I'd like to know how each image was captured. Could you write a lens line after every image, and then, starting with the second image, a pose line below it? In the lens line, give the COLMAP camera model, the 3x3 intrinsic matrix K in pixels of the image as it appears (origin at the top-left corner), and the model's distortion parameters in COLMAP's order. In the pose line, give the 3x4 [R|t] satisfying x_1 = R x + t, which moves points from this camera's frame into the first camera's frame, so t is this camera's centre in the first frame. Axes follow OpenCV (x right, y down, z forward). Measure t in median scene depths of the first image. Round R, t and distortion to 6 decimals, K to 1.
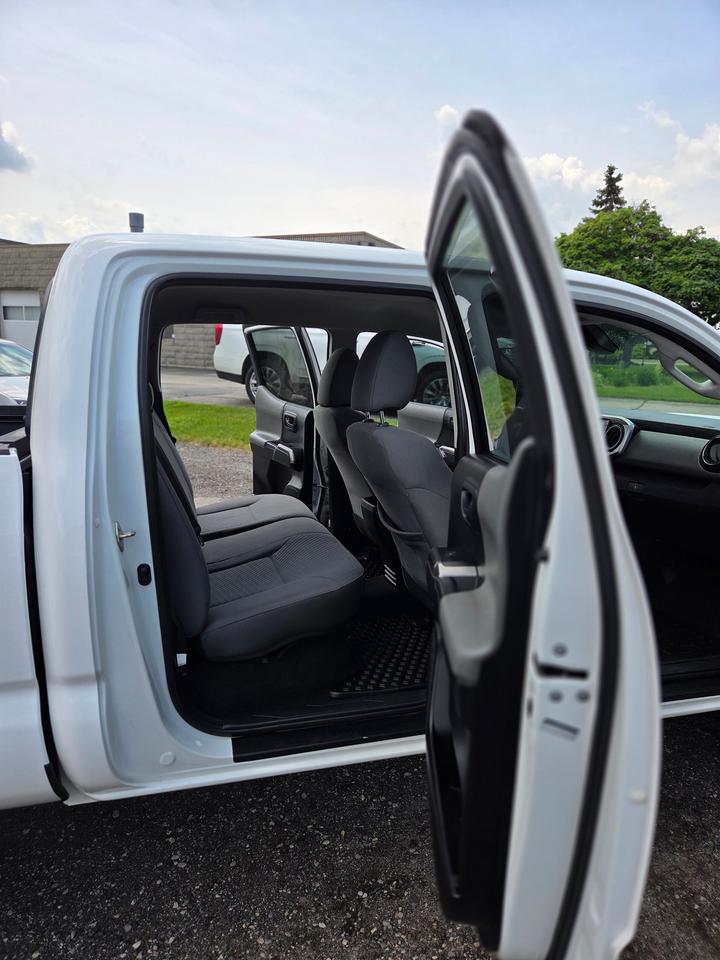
lens RADIAL K [[635.4, 0, 371.8], [0, 635.4, 490.8], [0, 0, 1]] dist [0.081062, -0.075225]
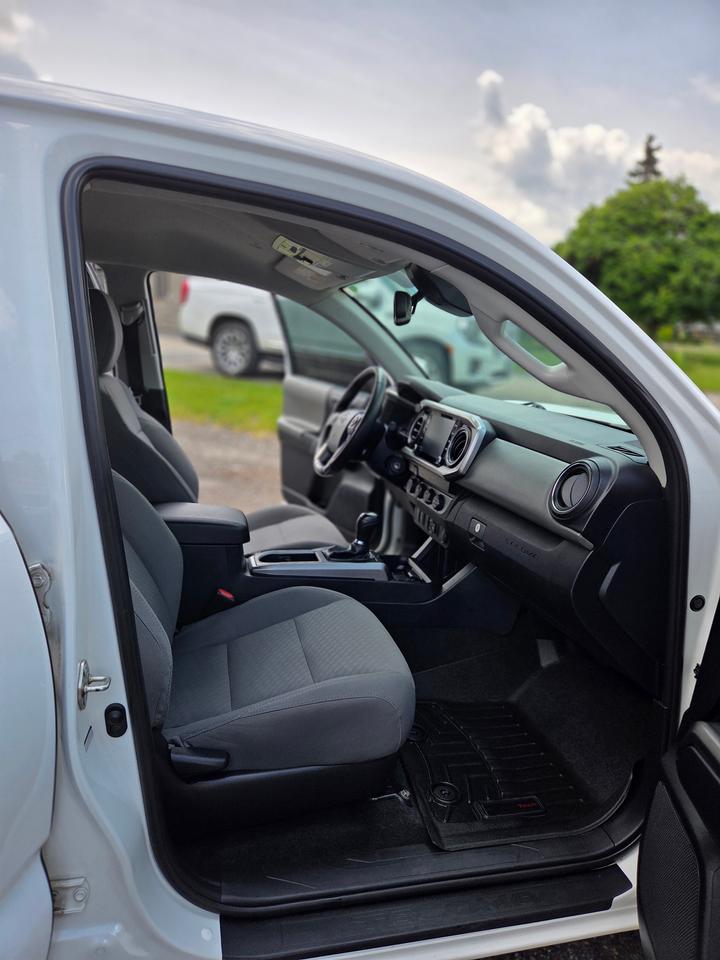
lens RADIAL K [[635.4, 0, 371.8], [0, 635.4, 490.8], [0, 0, 1]] dist [0.081062, -0.075225]
pose [[0.998122, 0.052644, -0.031312, 0.030491], [-0.051328, 0.997821, 0.041467, -0.005972], [0.033427, -0.039781, 0.998649, 0.035106]]
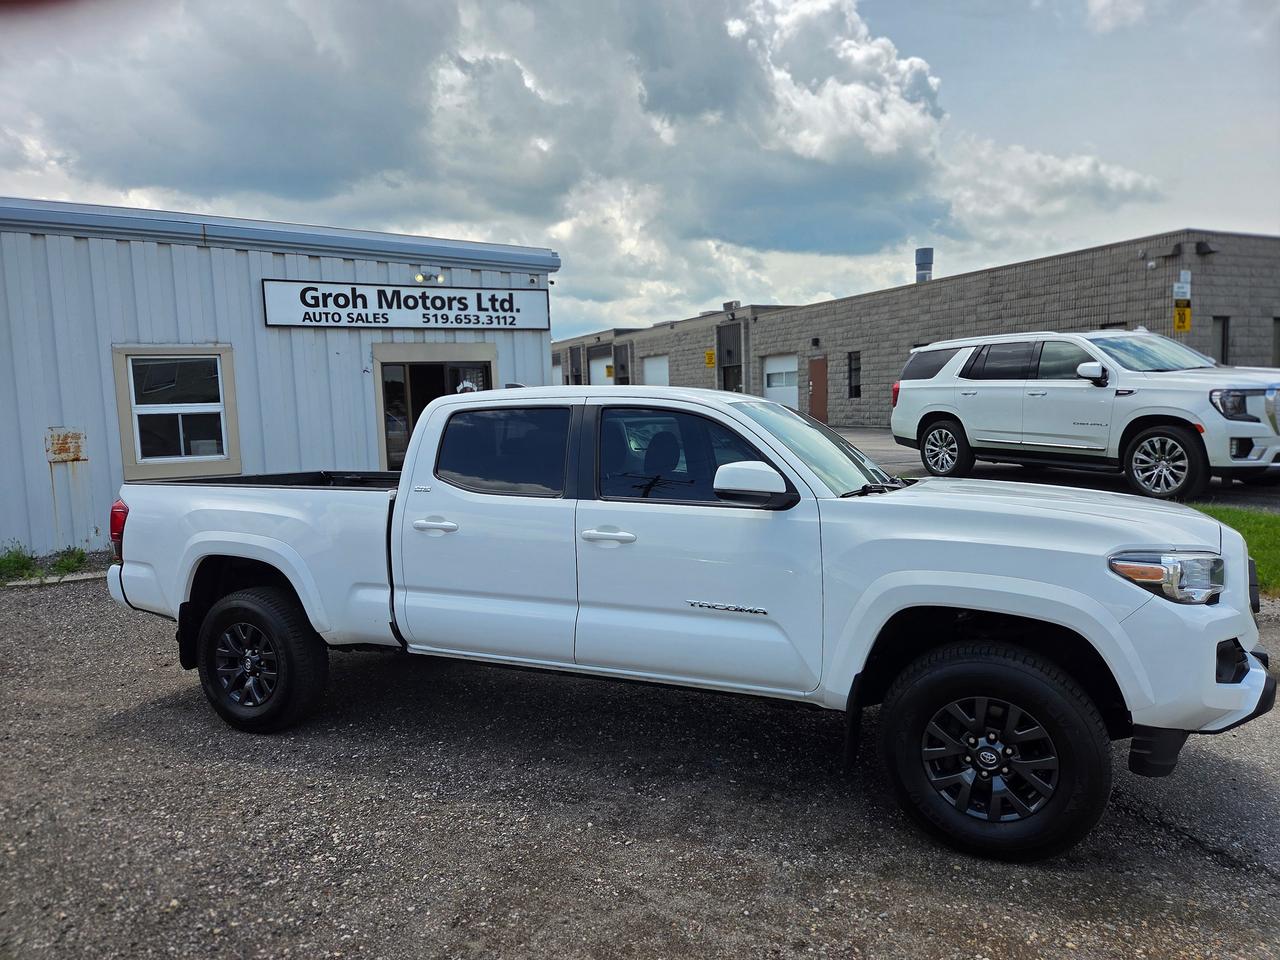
lens RADIAL K [[847.3, 0, 635.8], [0, 847.3, 486.6], [0, 0, 1]] dist [0.081062, -0.075225]
pose [[0.748353, 0.010431, -0.663218, 0.117501], [-0.089623, 0.992297, -0.085521, 0.006016], [0.657217, 0.123439, 0.743524, -0.041830]]
